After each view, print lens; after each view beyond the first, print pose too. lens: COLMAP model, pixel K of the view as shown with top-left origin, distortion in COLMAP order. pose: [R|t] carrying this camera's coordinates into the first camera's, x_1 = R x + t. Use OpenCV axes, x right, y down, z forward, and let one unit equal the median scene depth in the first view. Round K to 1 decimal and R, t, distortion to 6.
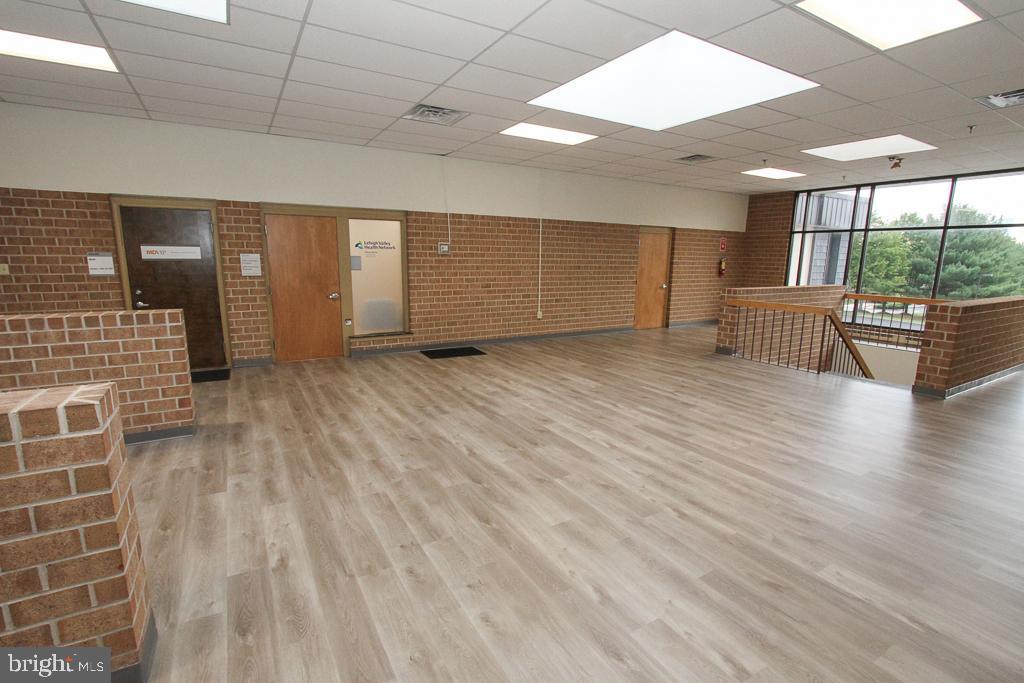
lens RADIAL K [[458.4, 0, 507.5], [0, 458.4, 349.7], [0, 0, 1]] dist [-0.031618, -0.000470]
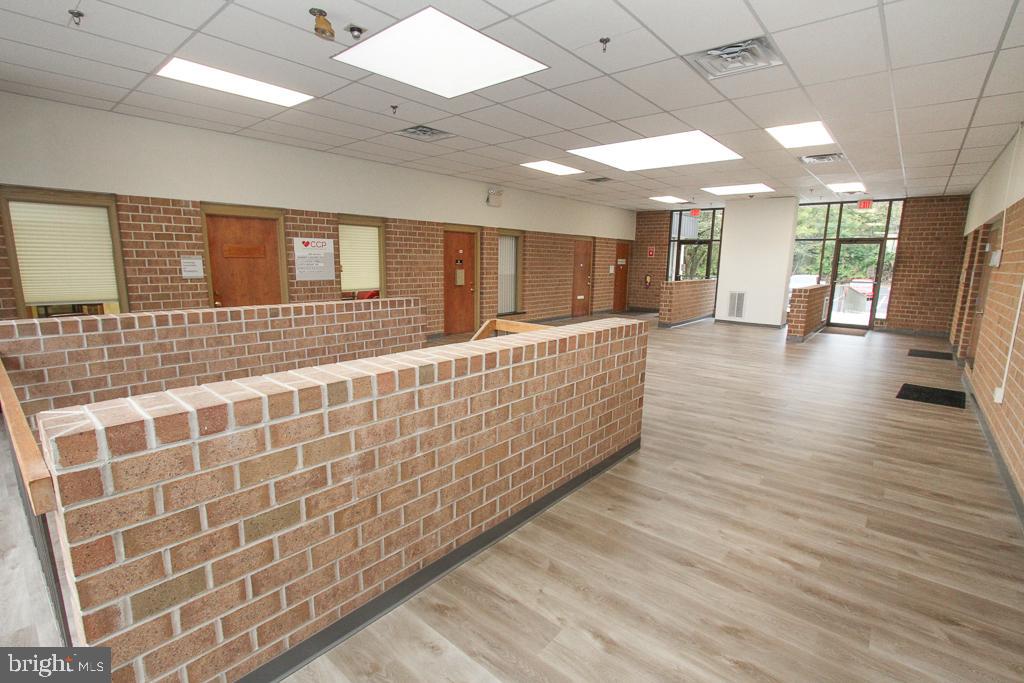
lens RADIAL K [[471.9, 0, 513.5], [0, 471.9, 349.3], [0, 0, 1]] dist [-0.013777, 0.000946]
pose [[0.945597, -0.056711, 0.320359, -0.306860], [0.059697, 0.998216, 0.000503, 0.030686], [-0.319816, 0.018649, 0.947296, -0.170932]]
